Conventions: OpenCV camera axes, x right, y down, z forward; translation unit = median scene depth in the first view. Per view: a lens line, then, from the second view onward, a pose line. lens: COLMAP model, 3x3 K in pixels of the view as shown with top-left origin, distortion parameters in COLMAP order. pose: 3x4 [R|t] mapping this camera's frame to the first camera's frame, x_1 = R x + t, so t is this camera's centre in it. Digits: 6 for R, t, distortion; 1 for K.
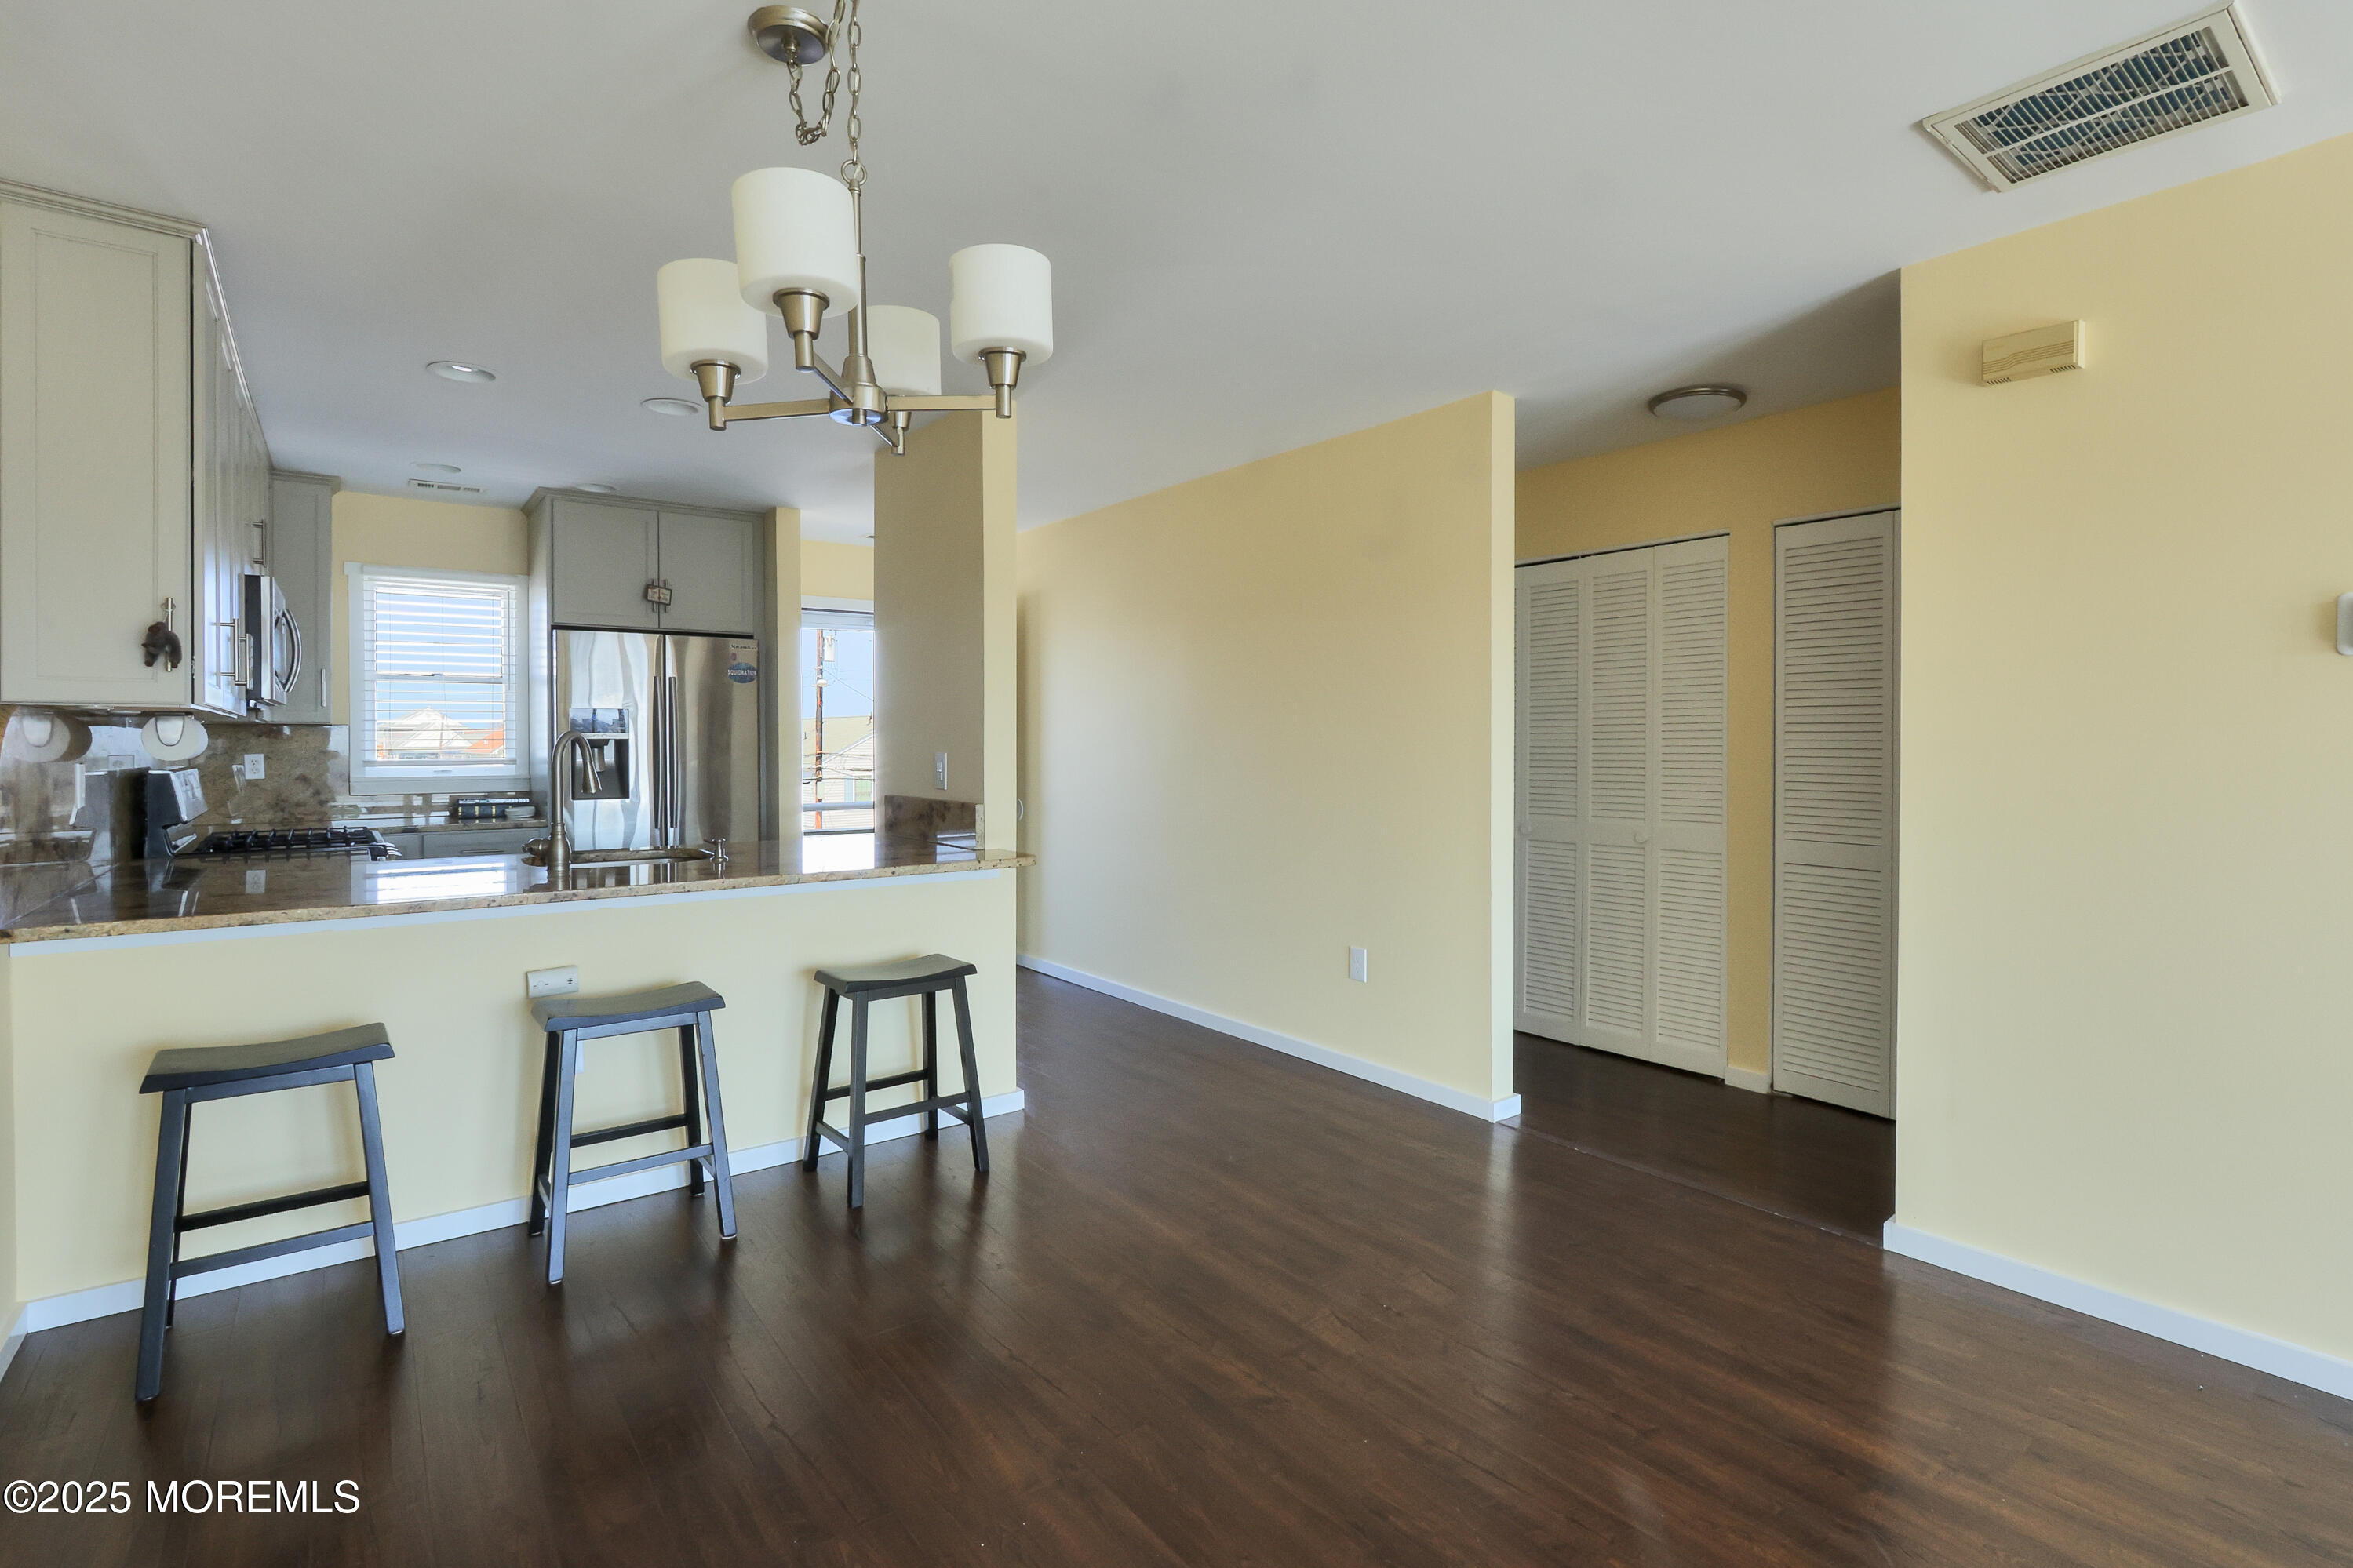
lens RADIAL K [[1098.9, 0, 1166.6], [0, 1098.9, 749.9], [0, 0, 1]] dist [-0.017685, -0.000326]
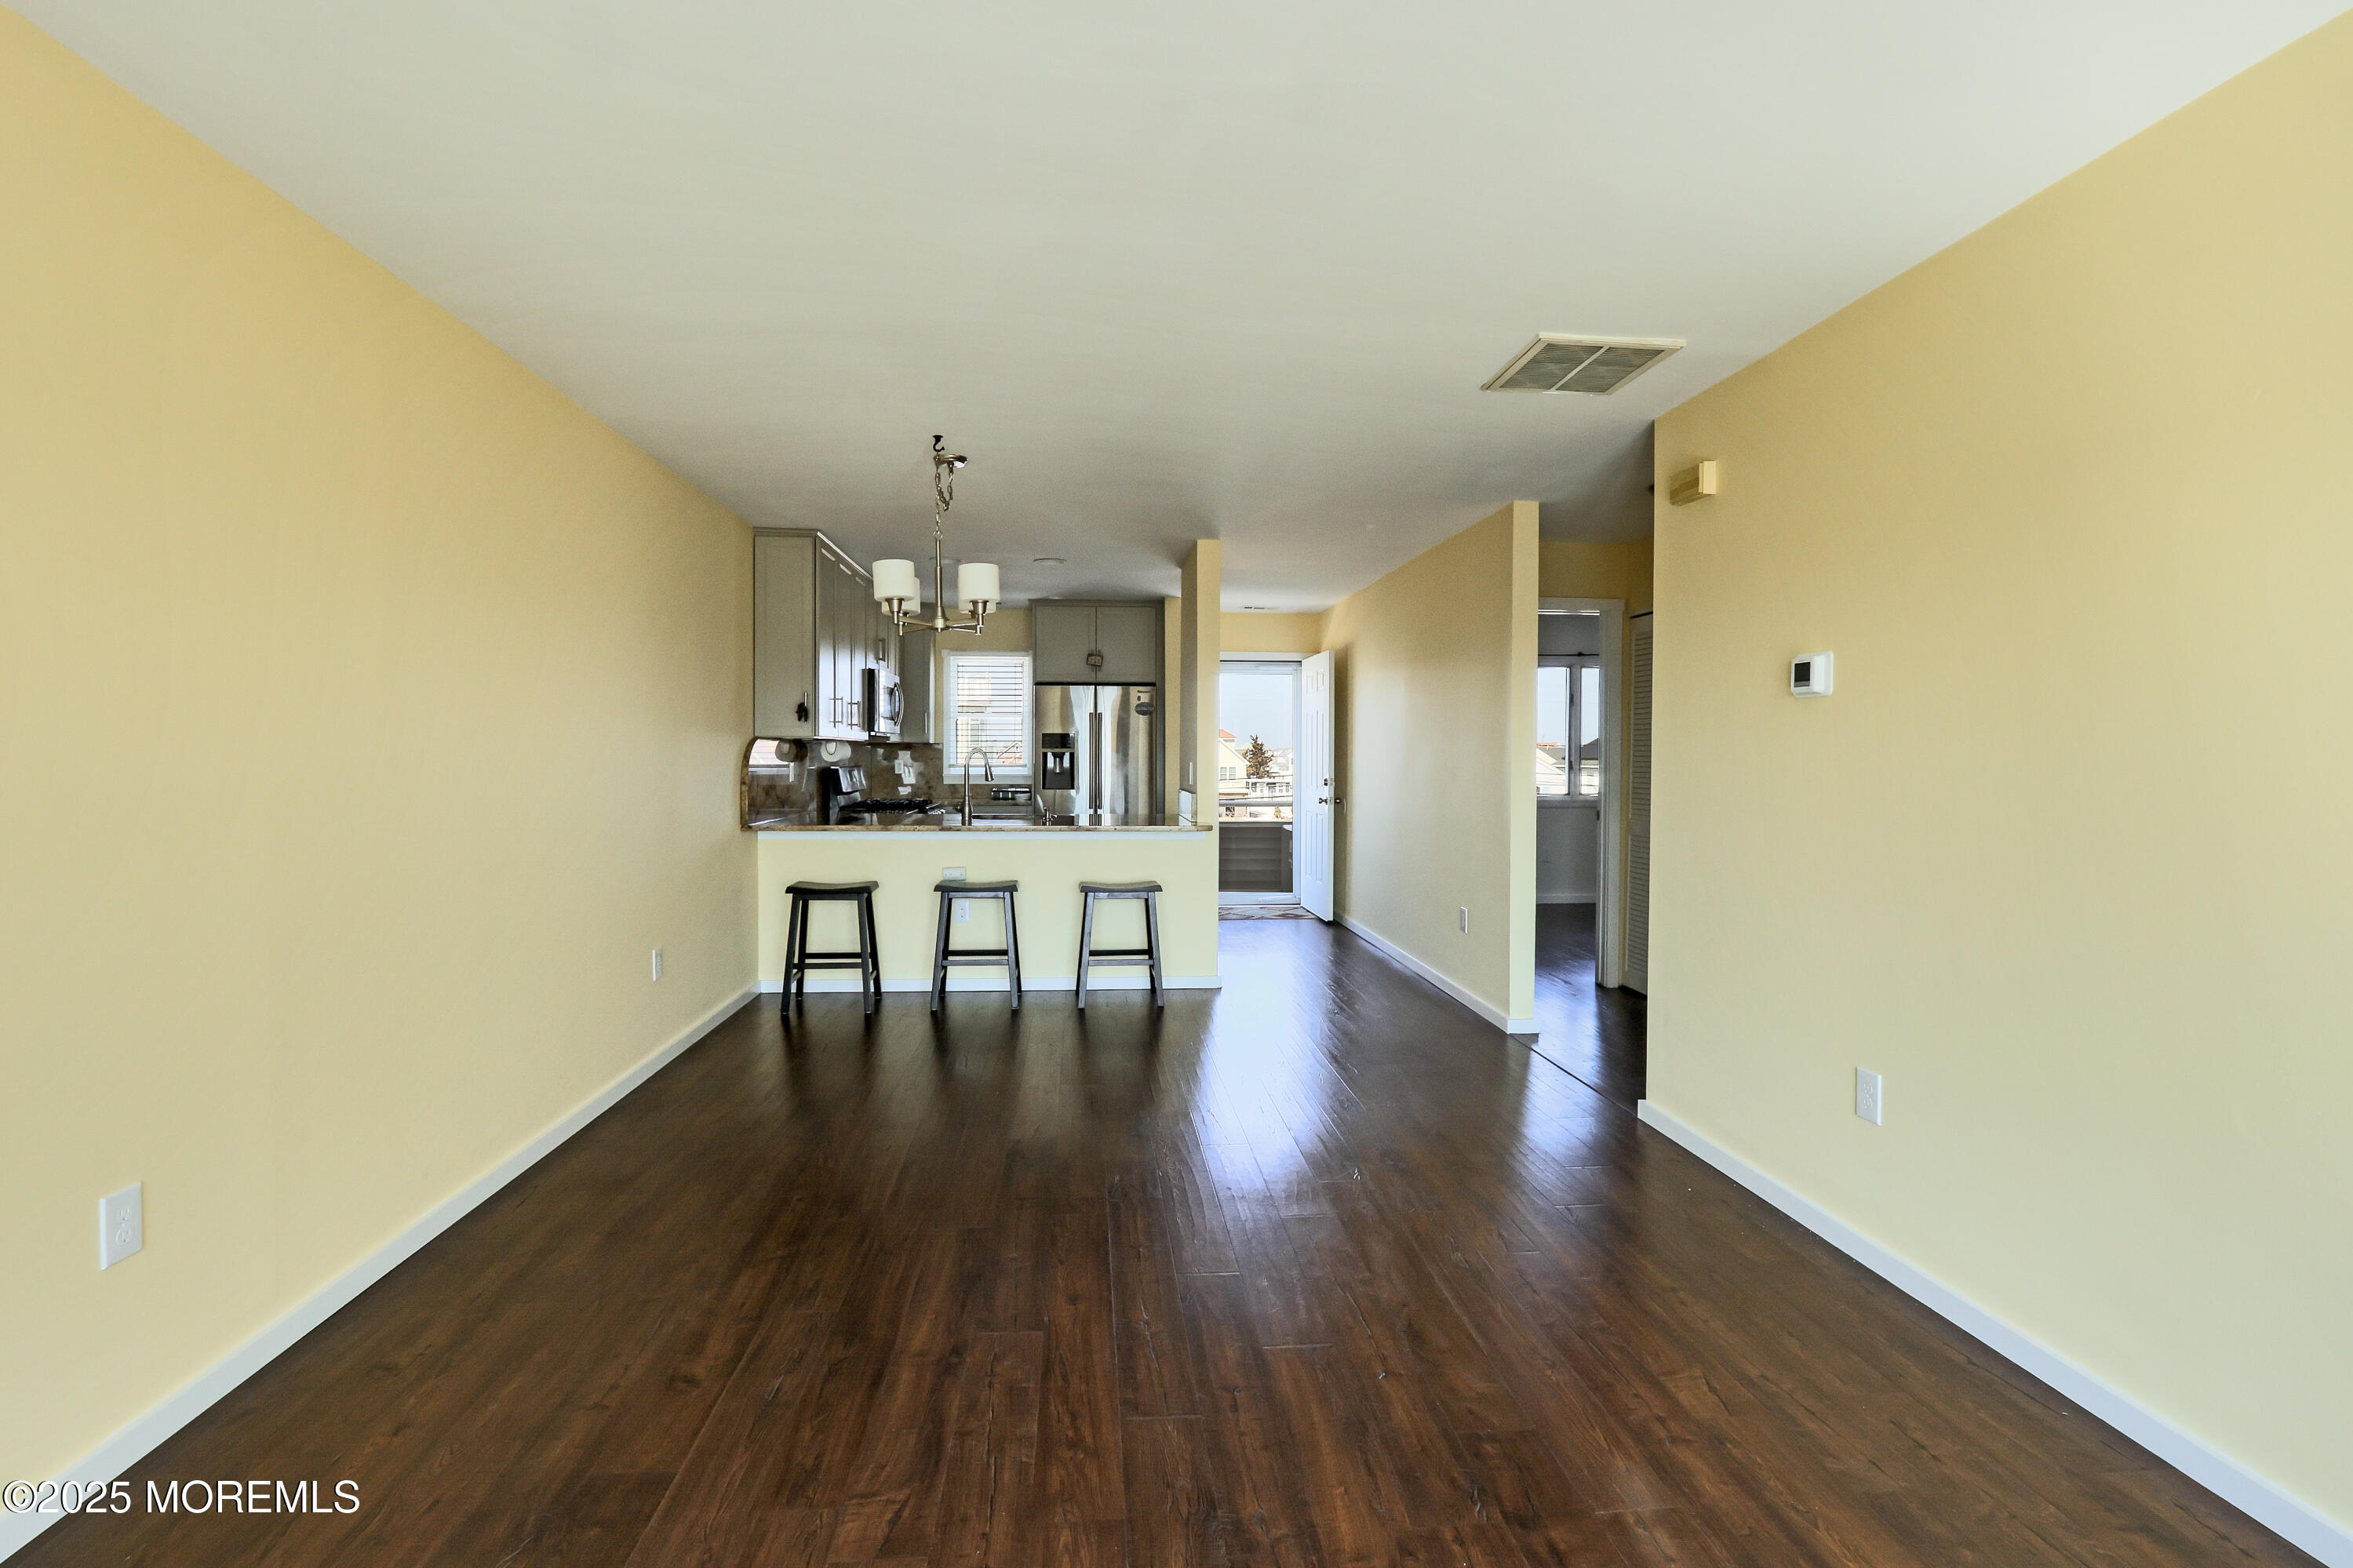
lens RADIAL K [[1114.4, 0, 1179.2], [0, 1114.4, 758.5], [0, 0, 1]] dist [-0.015487, 0.000340]
pose [[0.846733, 0.006107, -0.531983, 0.600164], [-0.008372, 0.999963, -0.001847, 0.001101], [0.531952, 0.006017, 0.846753, -0.349676]]
